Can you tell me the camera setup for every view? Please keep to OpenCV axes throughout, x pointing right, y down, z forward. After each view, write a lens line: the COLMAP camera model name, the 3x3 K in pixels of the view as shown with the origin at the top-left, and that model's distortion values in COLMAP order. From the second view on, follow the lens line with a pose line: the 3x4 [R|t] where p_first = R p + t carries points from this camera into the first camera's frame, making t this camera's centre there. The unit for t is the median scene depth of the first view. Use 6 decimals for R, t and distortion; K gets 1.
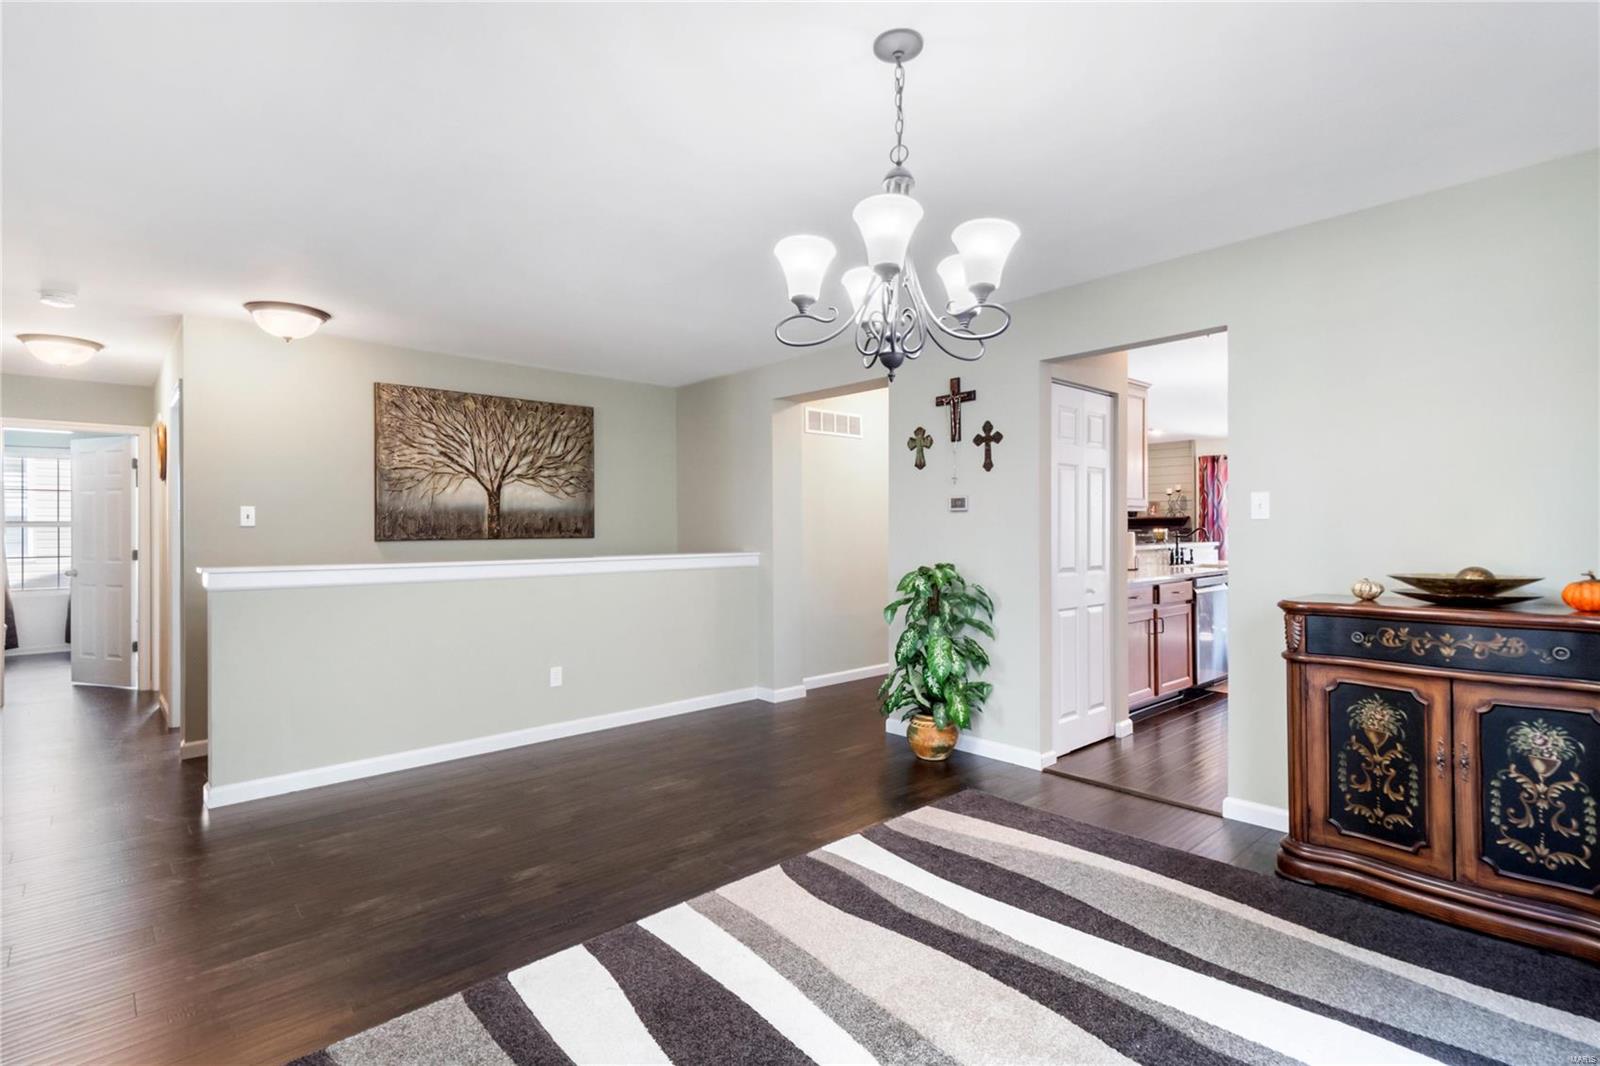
lens RADIAL K [[767.9, 0, 806.5], [0, 767.9, 526.4], [0, 0, 1]] dist [0.021673, -0.004888]
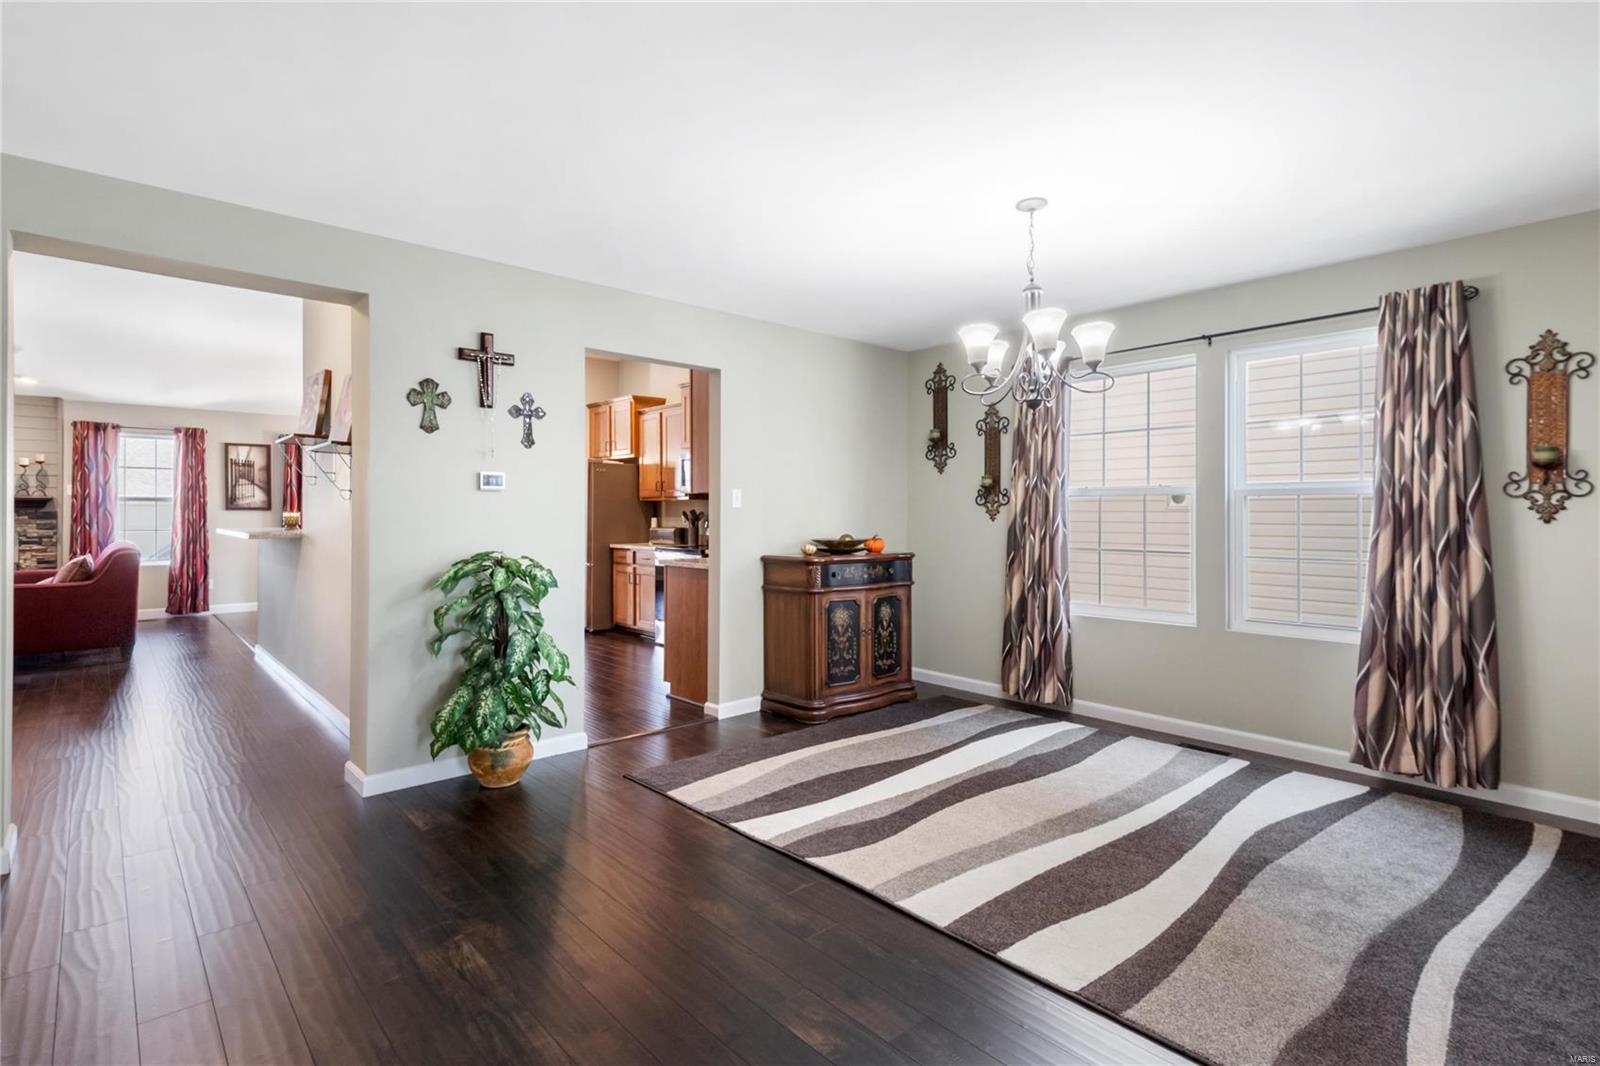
lens RADIAL K [[767.9, 0, 777.2], [0, 767.9, 514.1], [0, 0, 1]] dist [0.021673, -0.004888]
pose [[0.032391, 0.008165, 0.999442, -1.008508], [-0.008552, 0.999932, -0.007892, 0.017286], [-0.999439, -0.008292, 0.032458, 1.013988]]
